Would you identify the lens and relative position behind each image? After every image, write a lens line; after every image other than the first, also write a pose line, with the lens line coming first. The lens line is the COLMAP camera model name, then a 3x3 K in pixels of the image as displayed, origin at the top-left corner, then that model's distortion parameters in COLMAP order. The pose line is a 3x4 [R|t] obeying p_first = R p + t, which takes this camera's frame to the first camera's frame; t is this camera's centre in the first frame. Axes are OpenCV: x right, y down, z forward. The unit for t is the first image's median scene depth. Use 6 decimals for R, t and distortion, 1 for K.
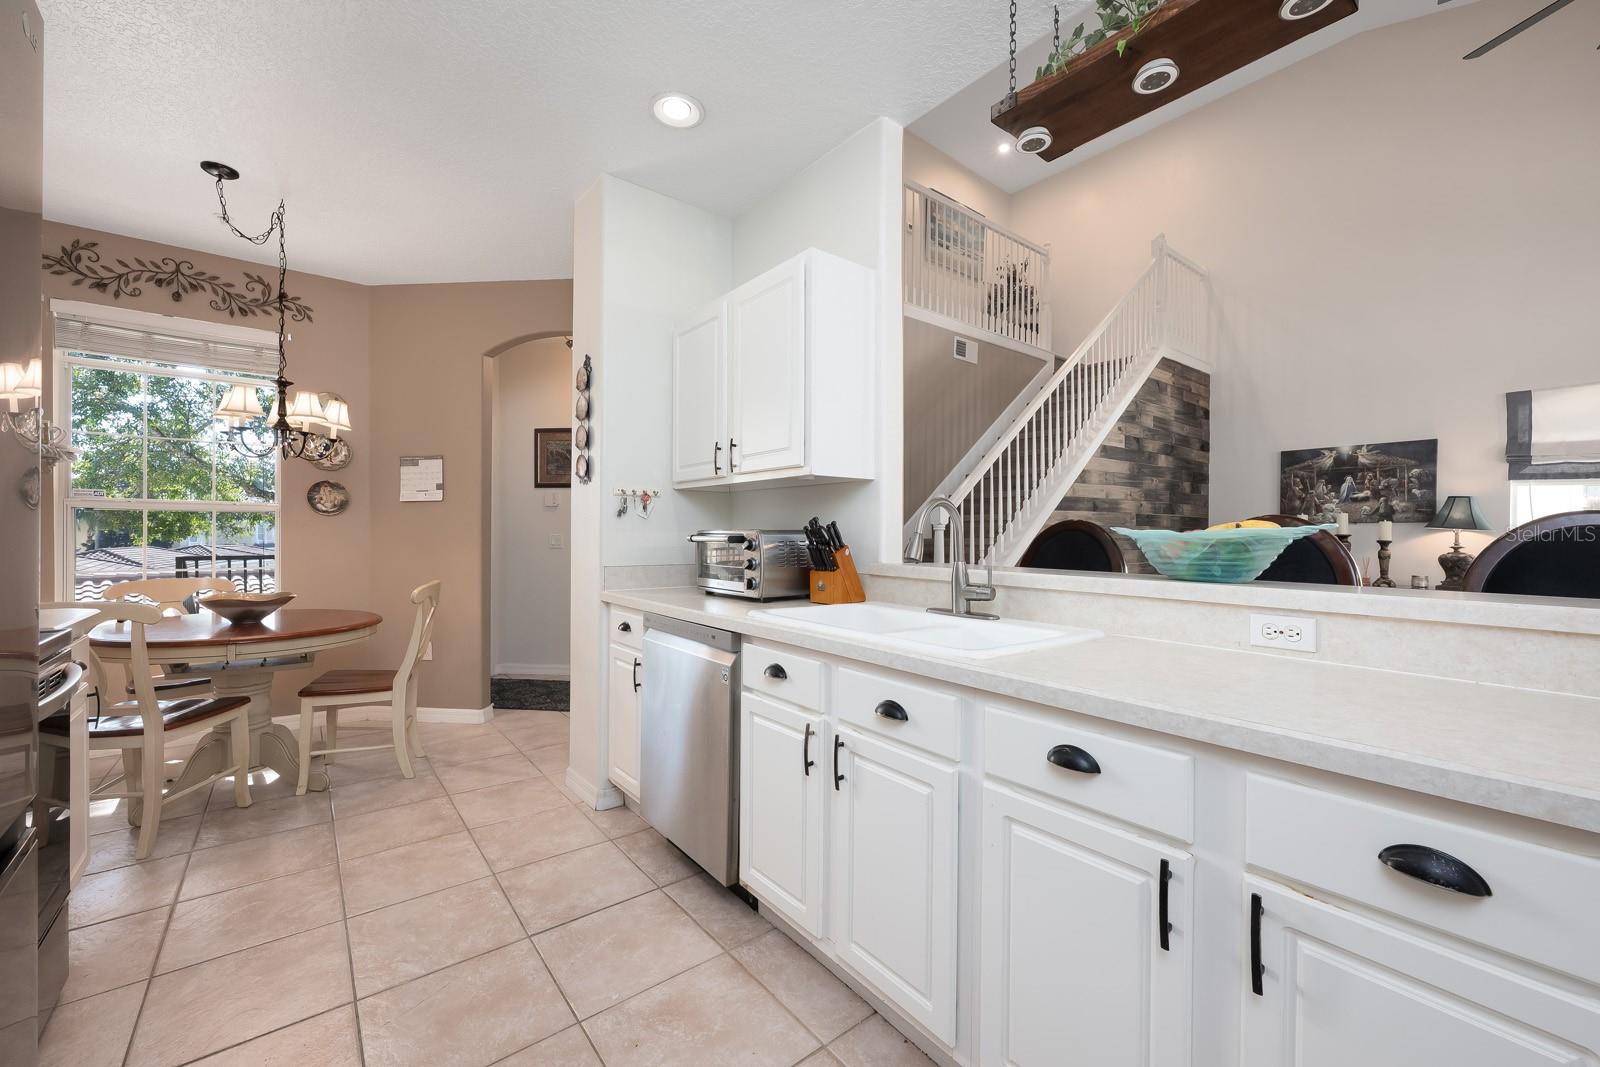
lens RADIAL K [[633.8, 0, 797.2], [0, 633.8, 536.2], [0, 0, 1]] dist [-0.002642, 0.000392]
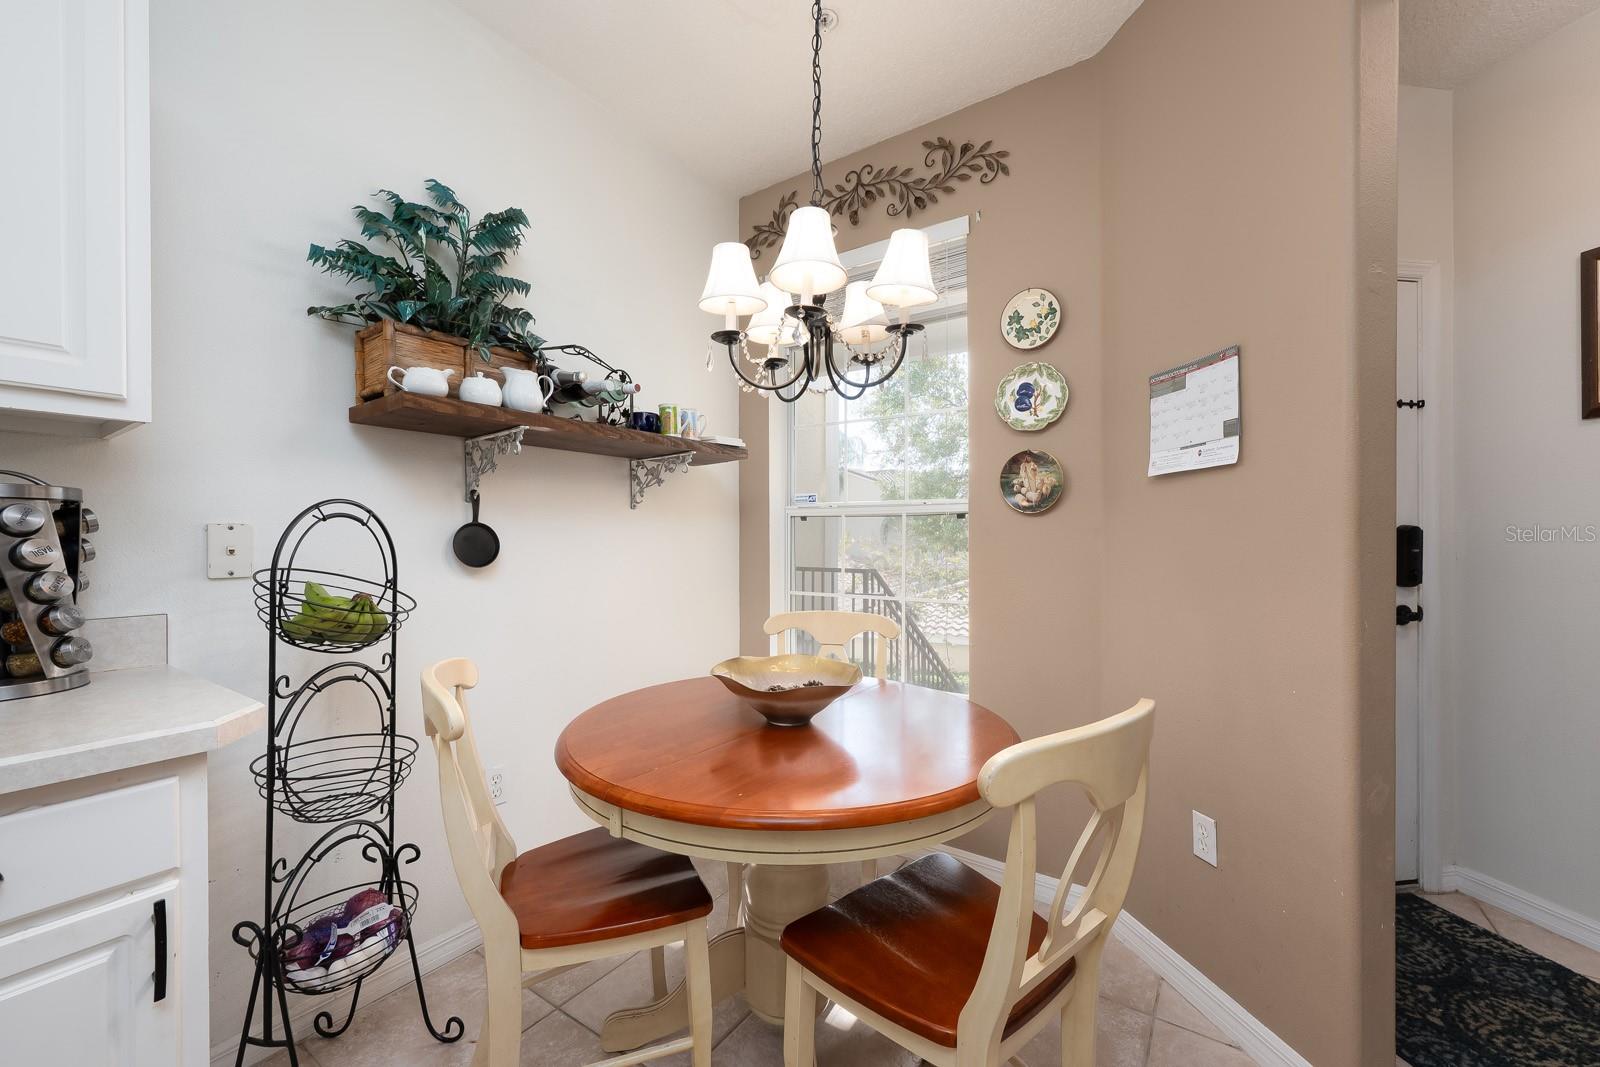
lens RADIAL K [[633.8, 0, 800.7], [0, 633.8, 537.3], [0, 0, 1]] dist [-0.002642, 0.000392]
pose [[0.295449, -0.011415, -0.955290, -0.284609], [-0.002635, 0.999915, -0.012763, -0.006216], [0.955355, 0.006289, 0.295394, 0.657940]]
